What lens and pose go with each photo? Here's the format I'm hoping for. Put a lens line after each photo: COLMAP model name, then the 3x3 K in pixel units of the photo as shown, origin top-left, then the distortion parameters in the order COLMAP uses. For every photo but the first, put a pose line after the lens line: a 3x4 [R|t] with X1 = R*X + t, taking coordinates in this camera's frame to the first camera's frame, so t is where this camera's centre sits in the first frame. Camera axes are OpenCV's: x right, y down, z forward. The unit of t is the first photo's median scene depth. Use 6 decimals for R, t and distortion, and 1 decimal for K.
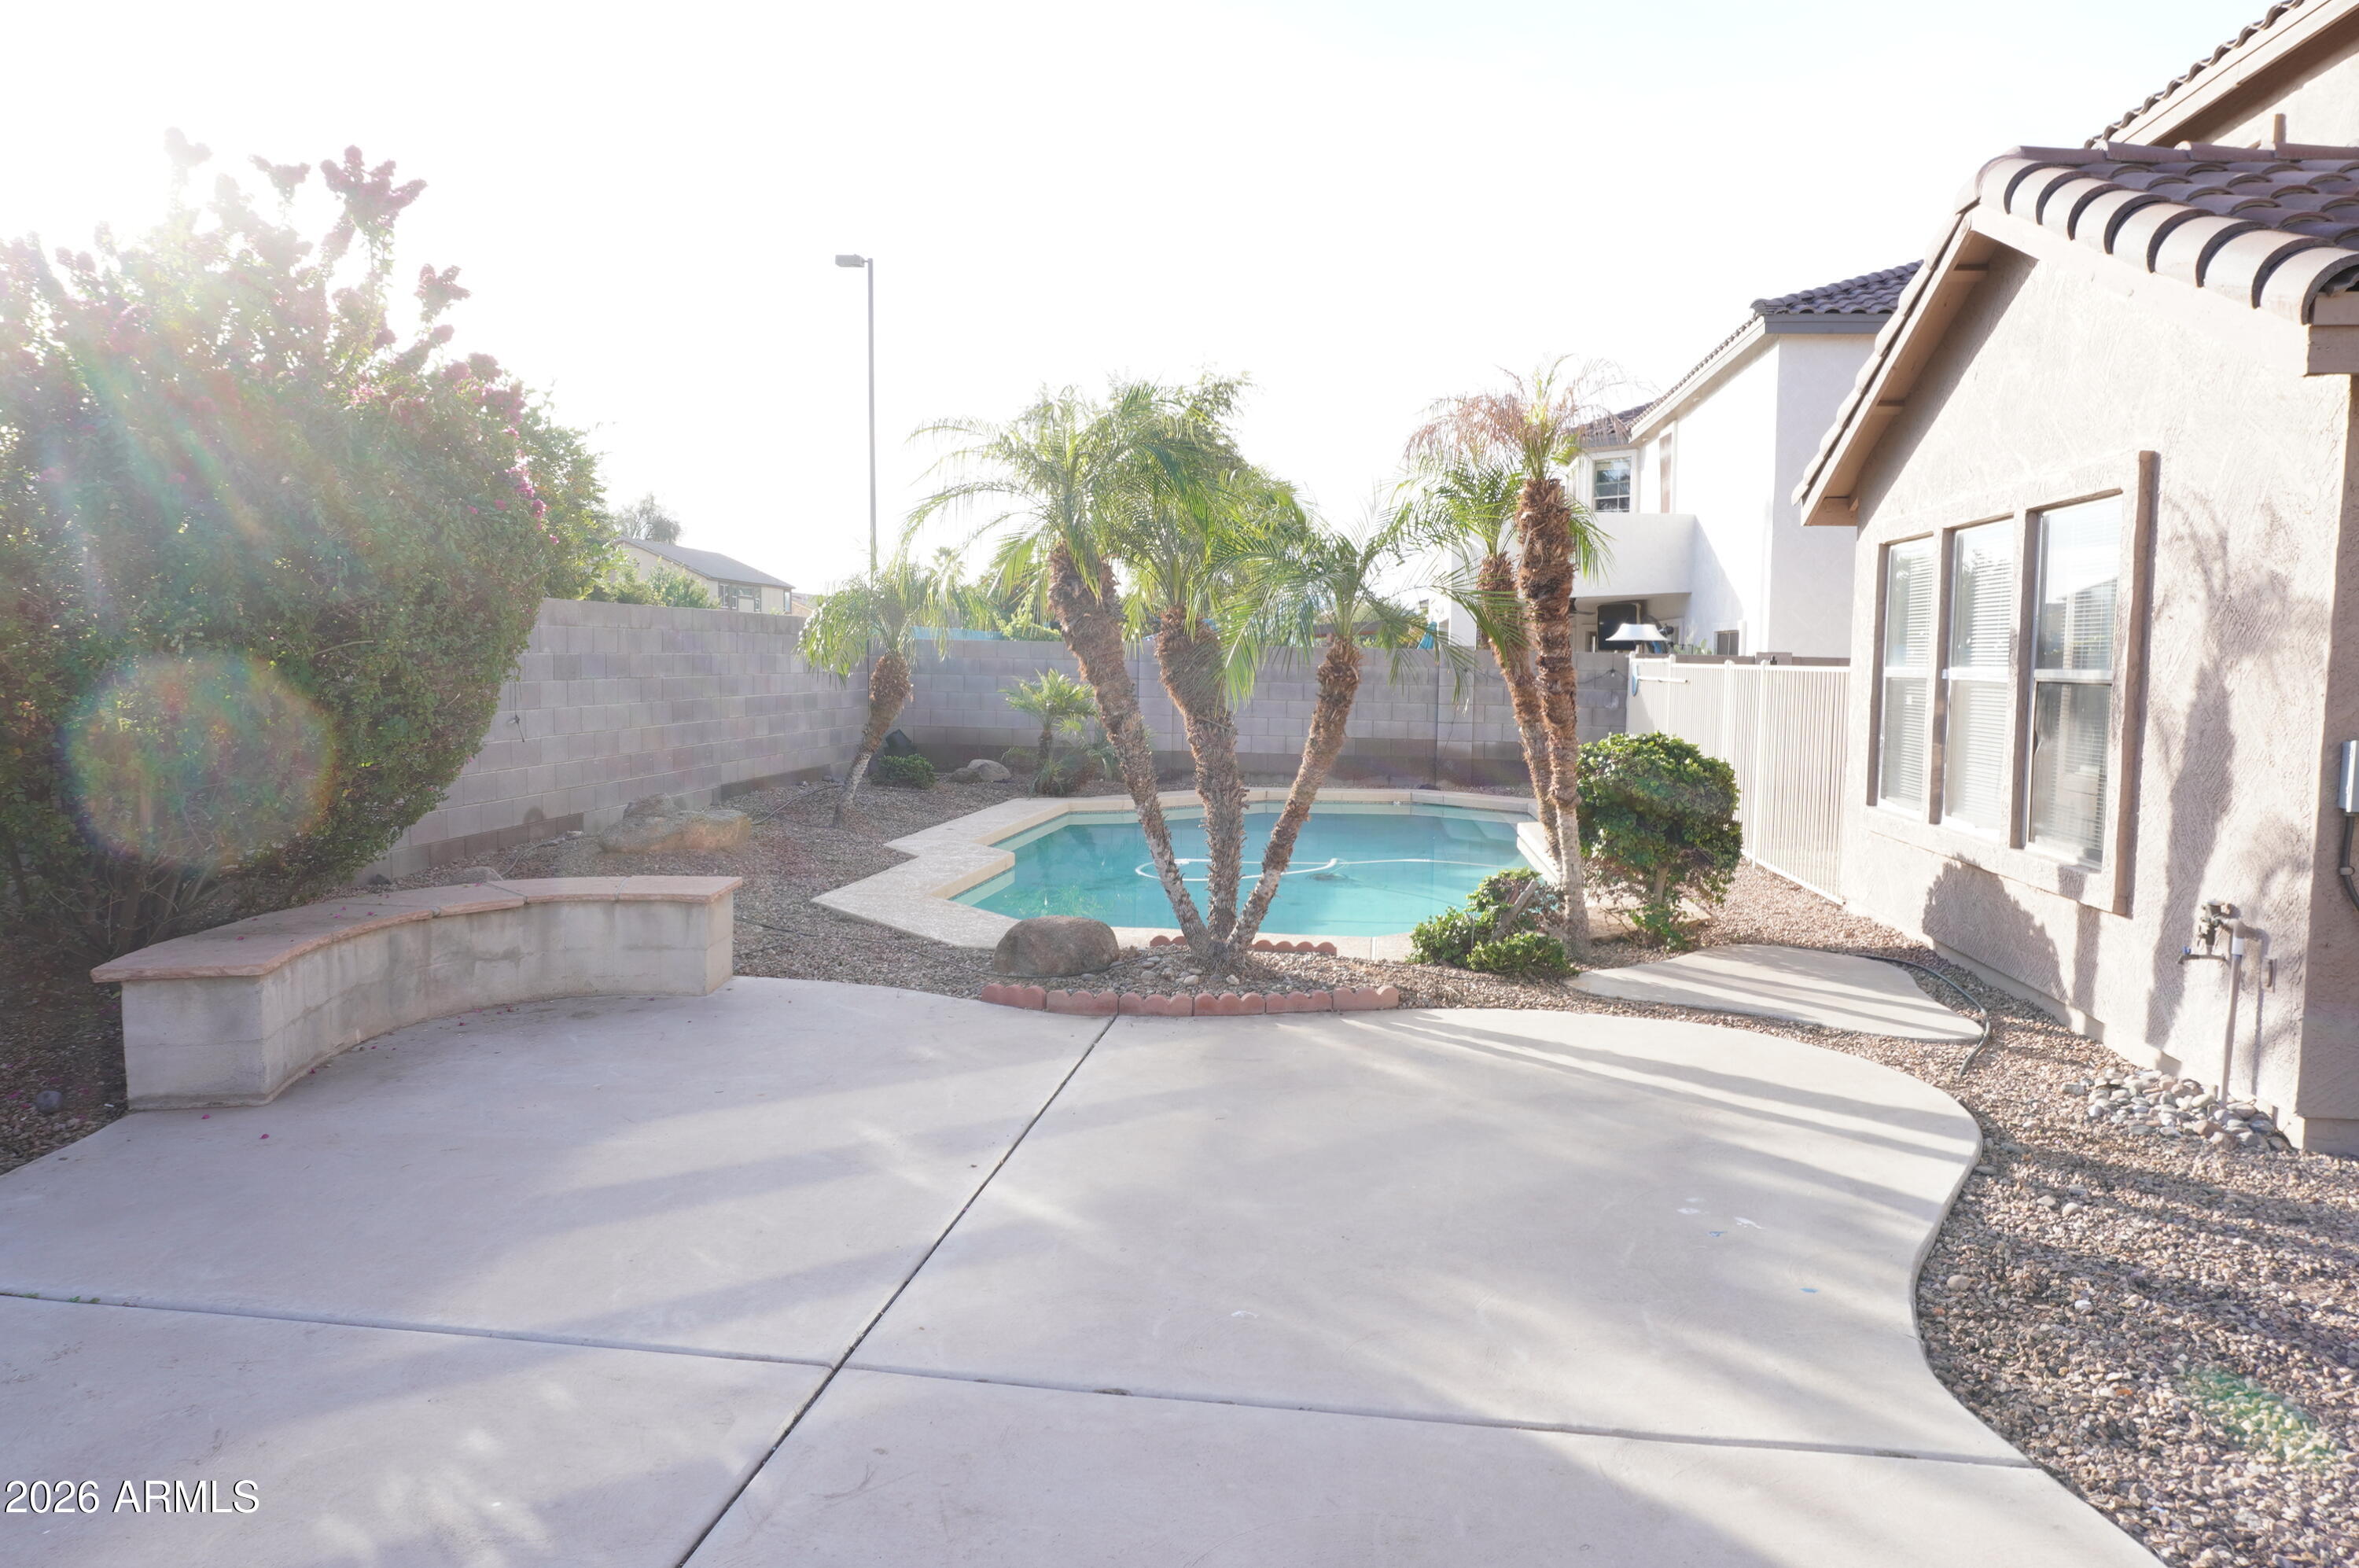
lens RADIAL K [[1560.6, 0, 1179.5], [0, 1560.6, 784.0], [0, 0, 1]] dist [-0.042641, 0.026451]
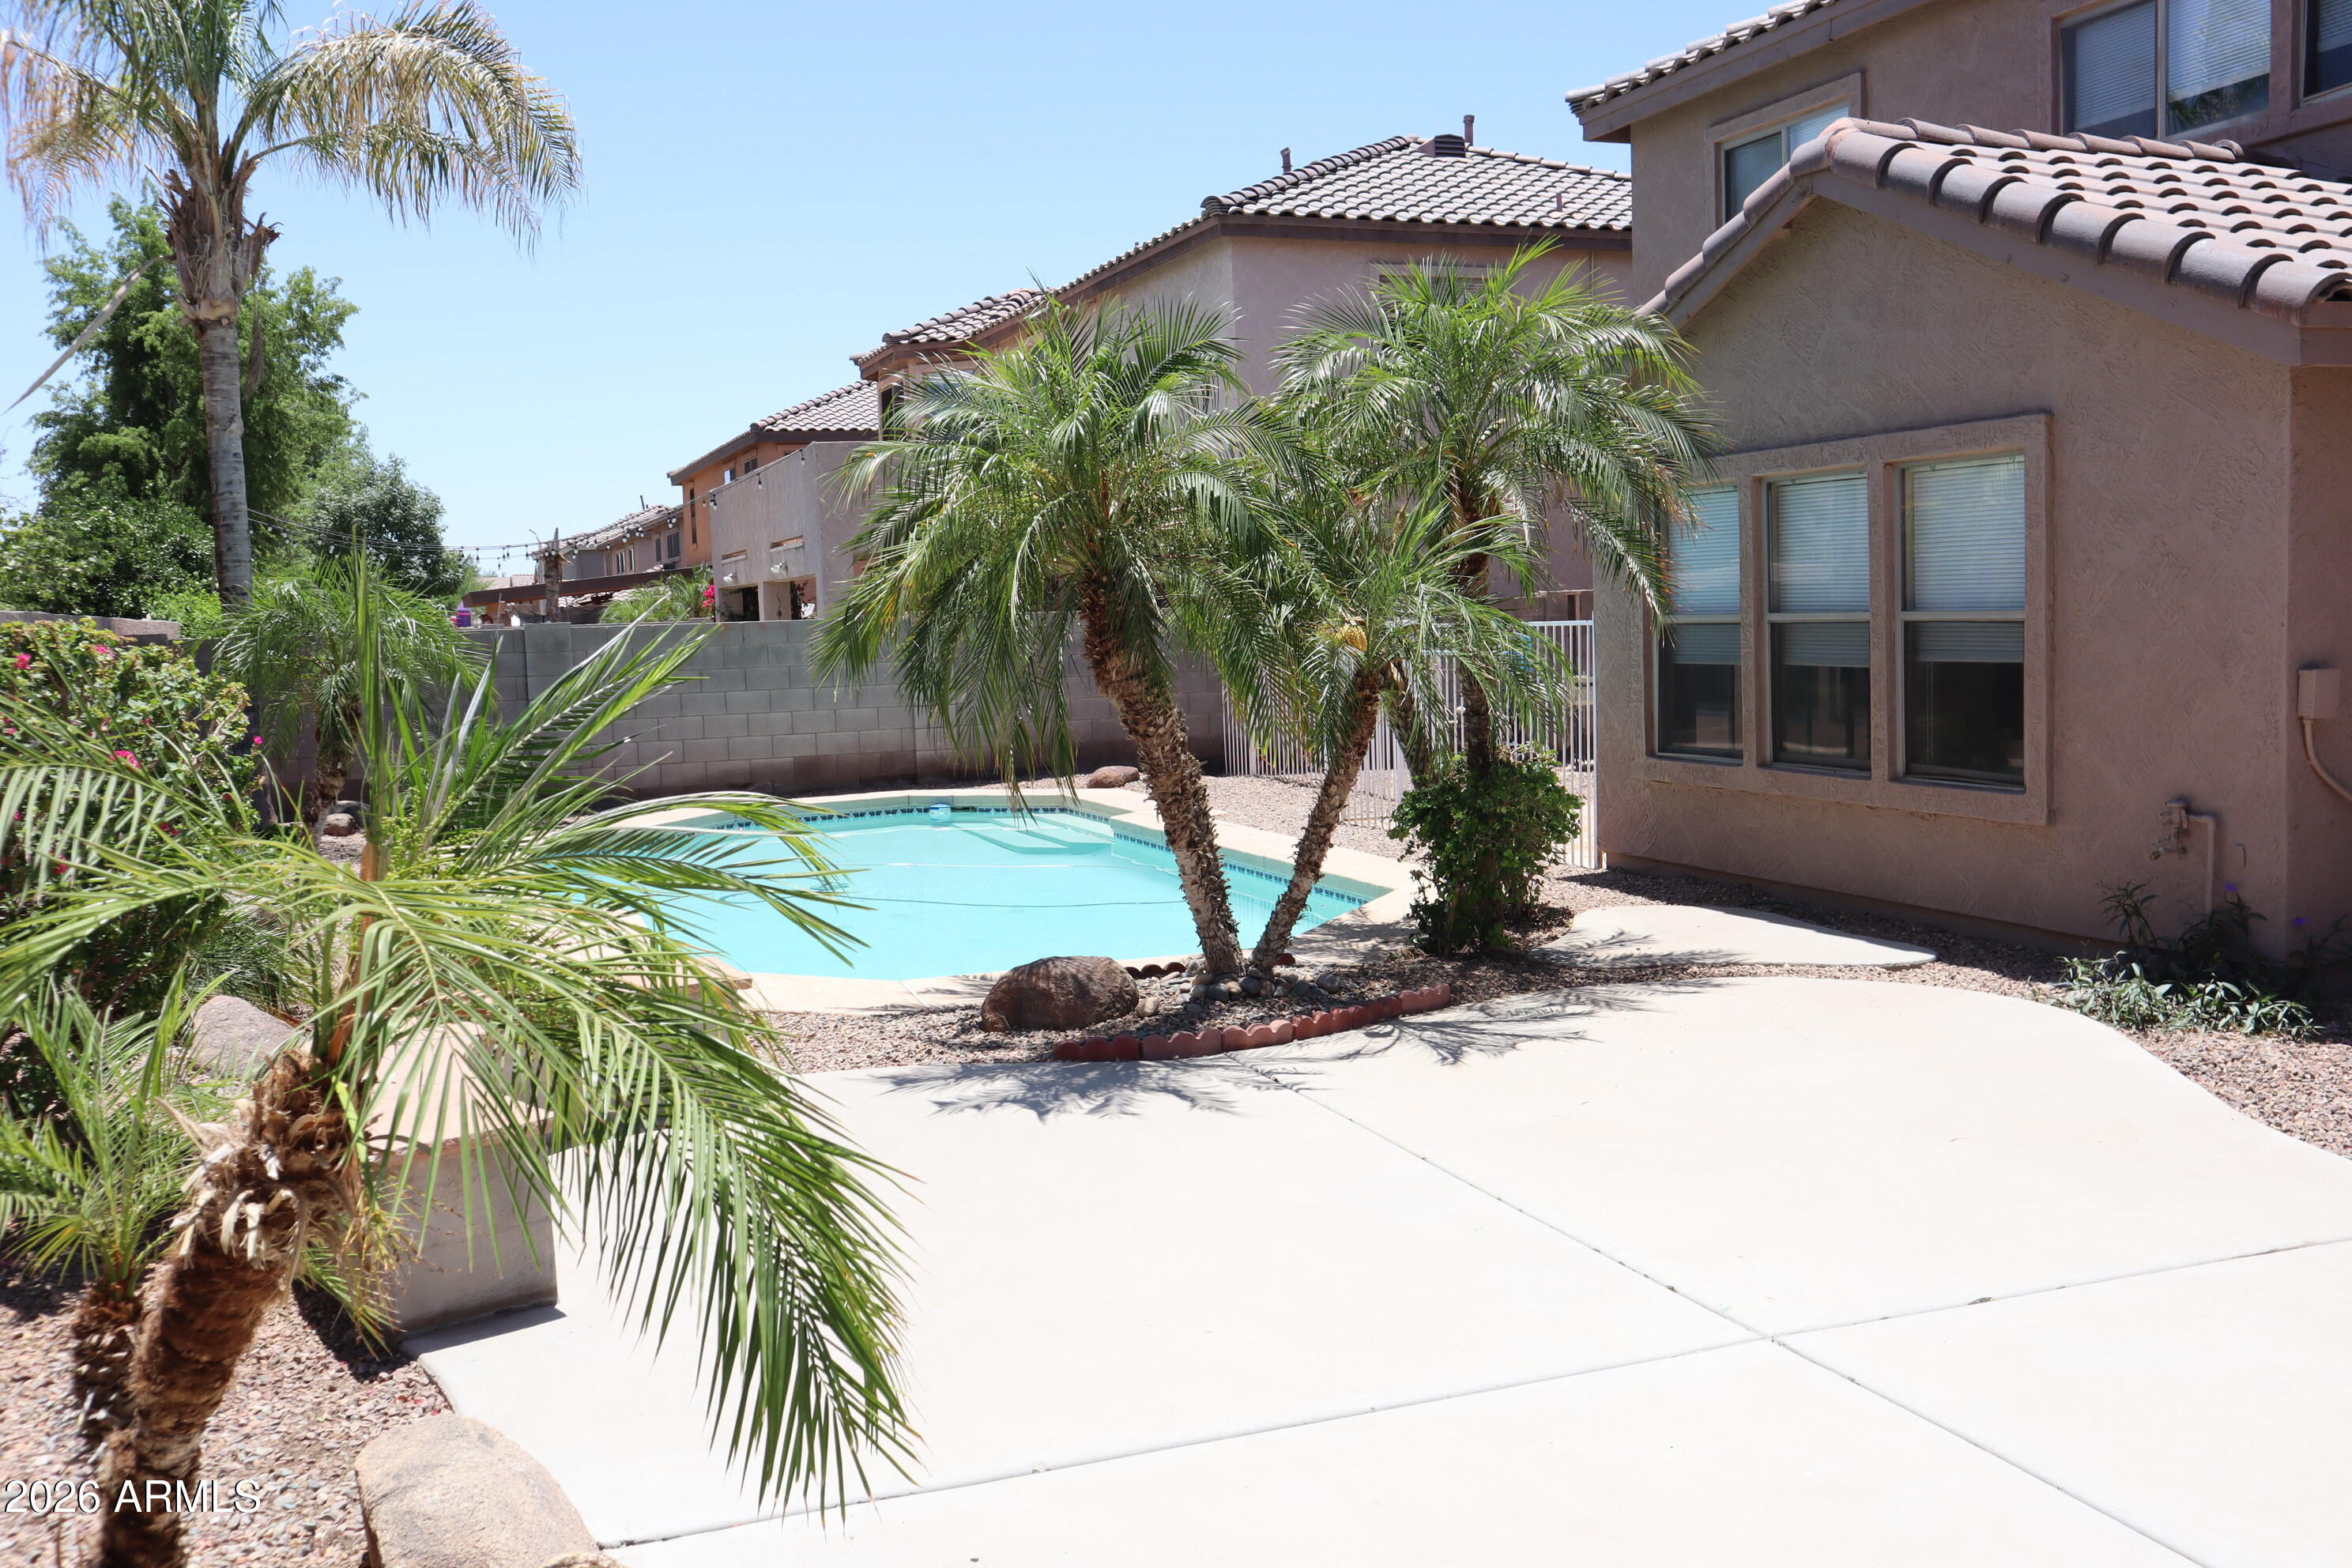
lens RADIAL K [[2073.4, 0, 1176.0], [0, 2073.4, 784.0], [0, 0, 1]] dist [-0.003276, 0.000759]
pose [[0.886691, -0.086135, 0.454269, -0.687263], [0.086396, 0.996056, 0.020227, -0.036145], [-0.454220, 0.021312, 0.890635, -0.048112]]
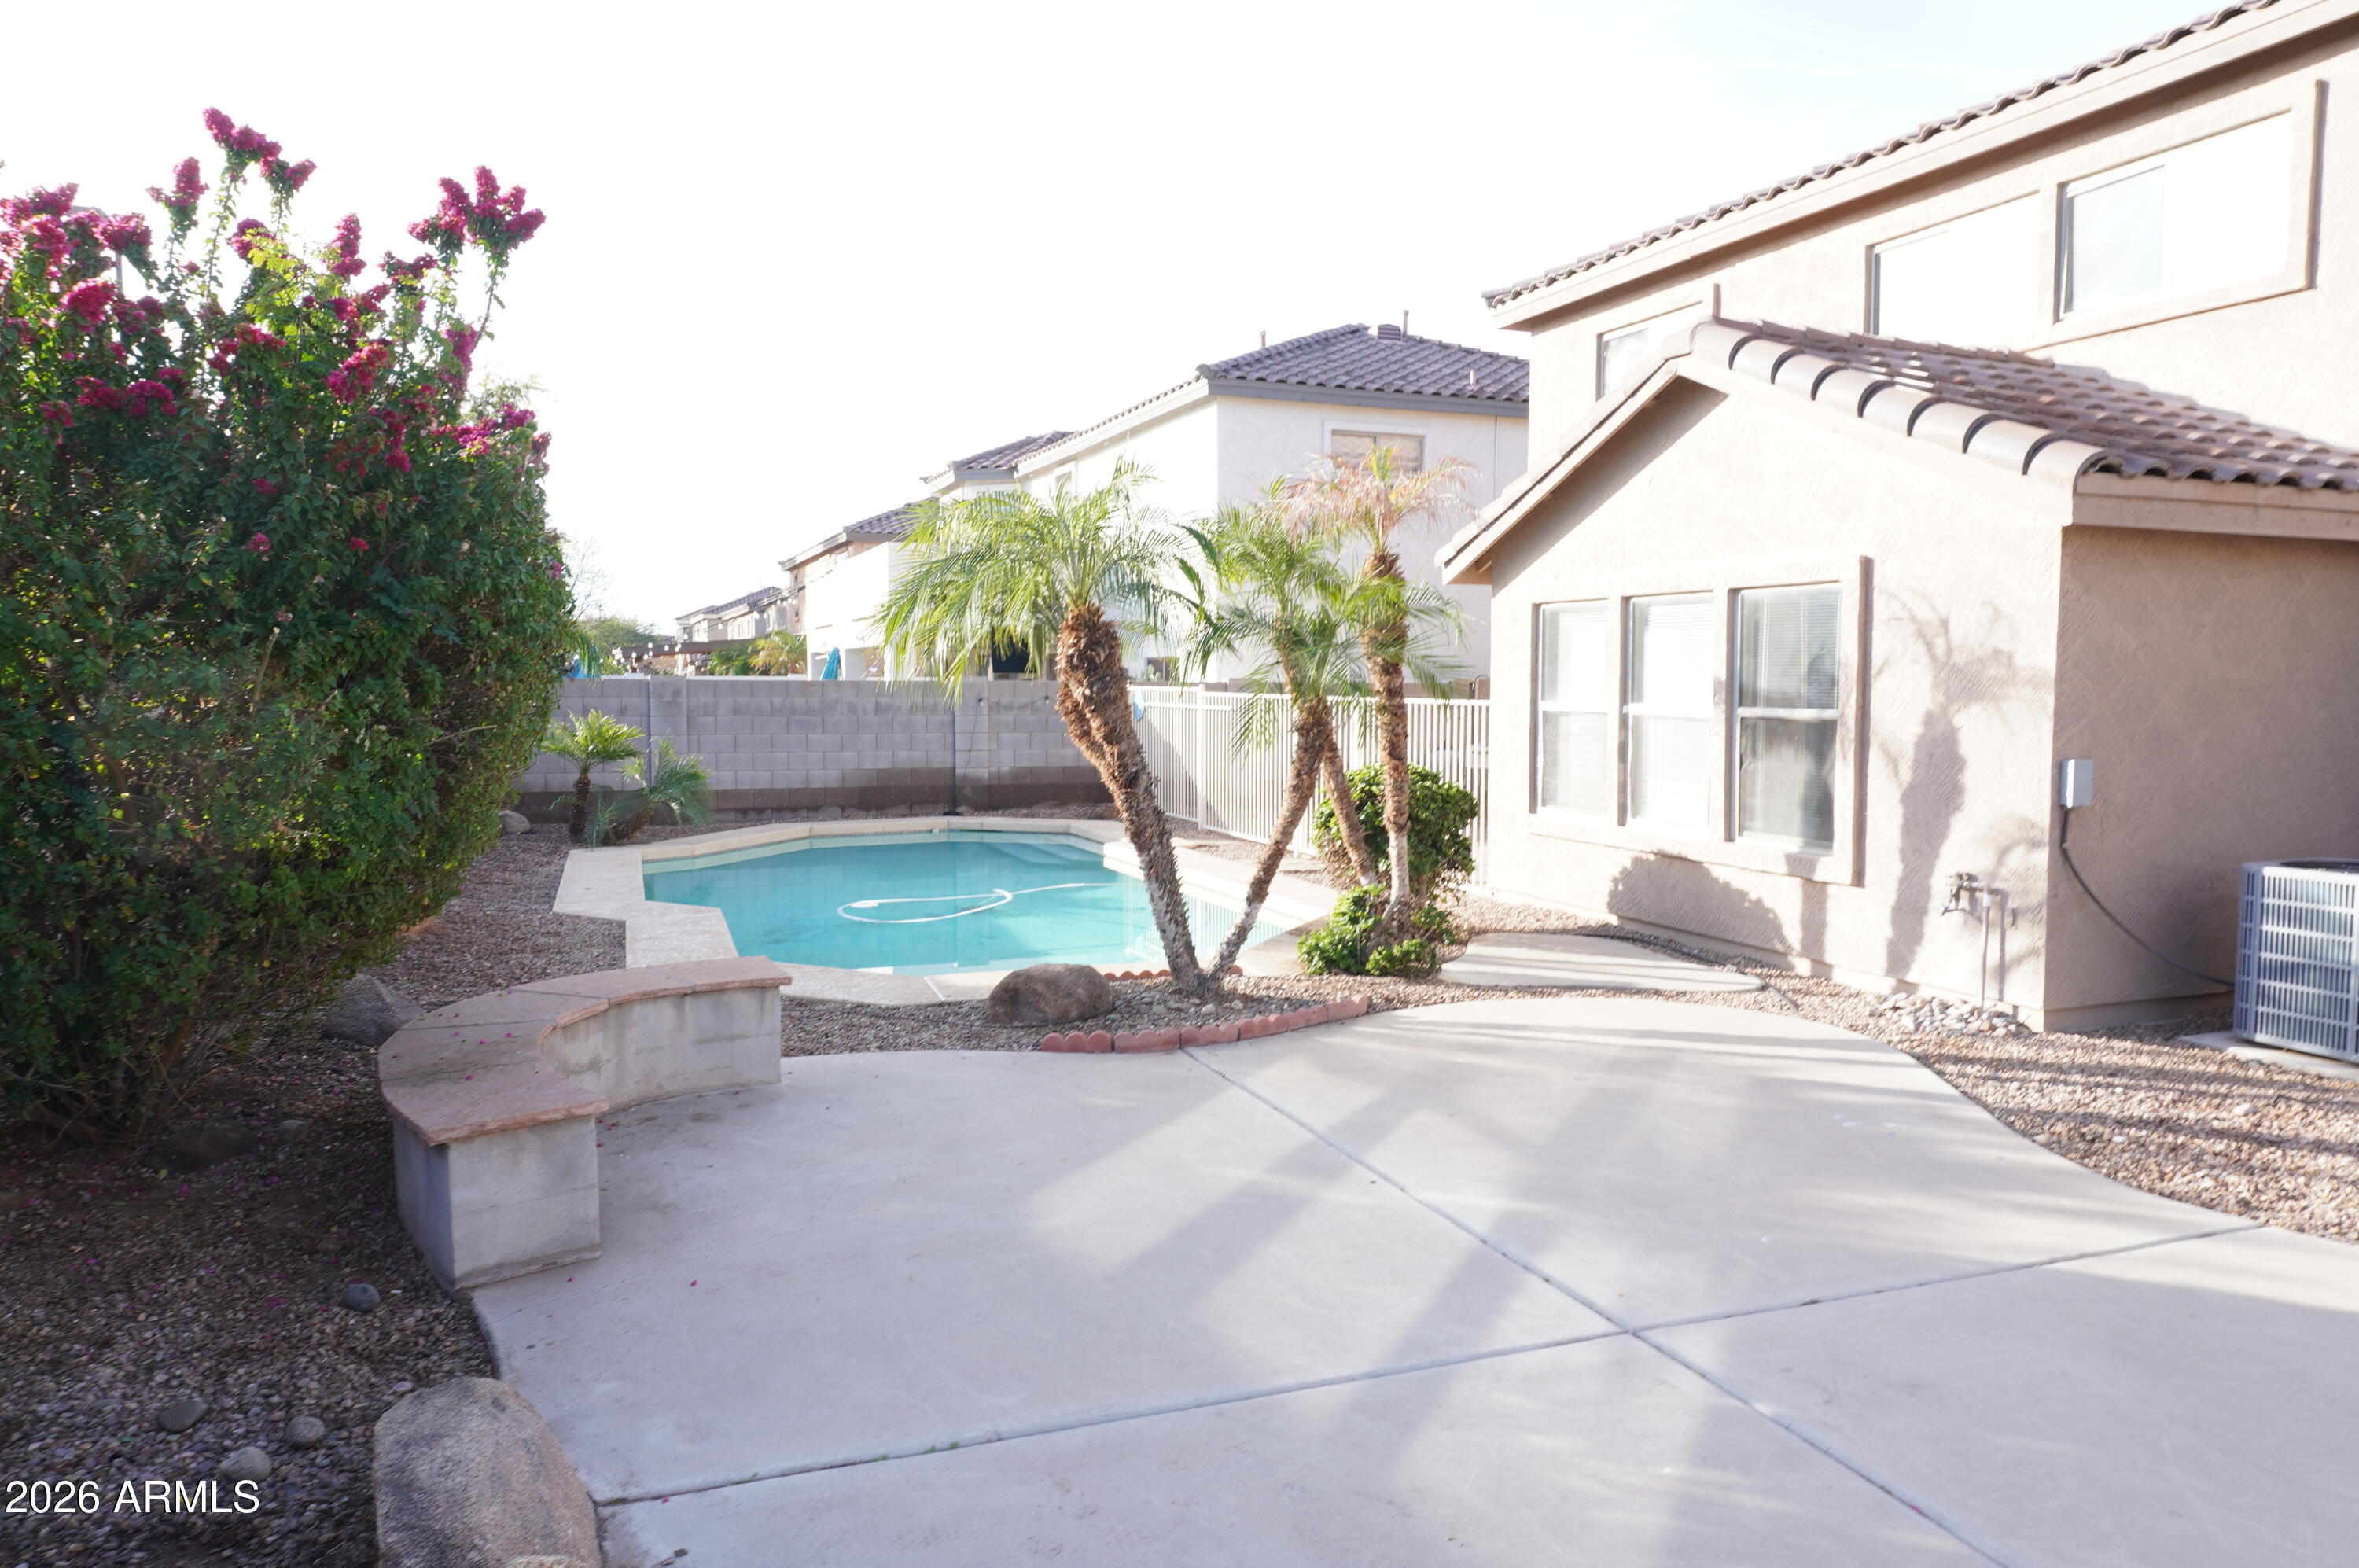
lens RADIAL K [[1560.6, 0, 1179.5], [0, 1560.6, 784.0], [0, 0, 1]] dist [-0.042641, 0.026451]
pose [[0.885599, -0.045390, 0.462227, -0.627383], [0.049517, 0.998768, 0.003206, -0.045856], [-0.461803, 0.020049, 0.886756, 0.040057]]
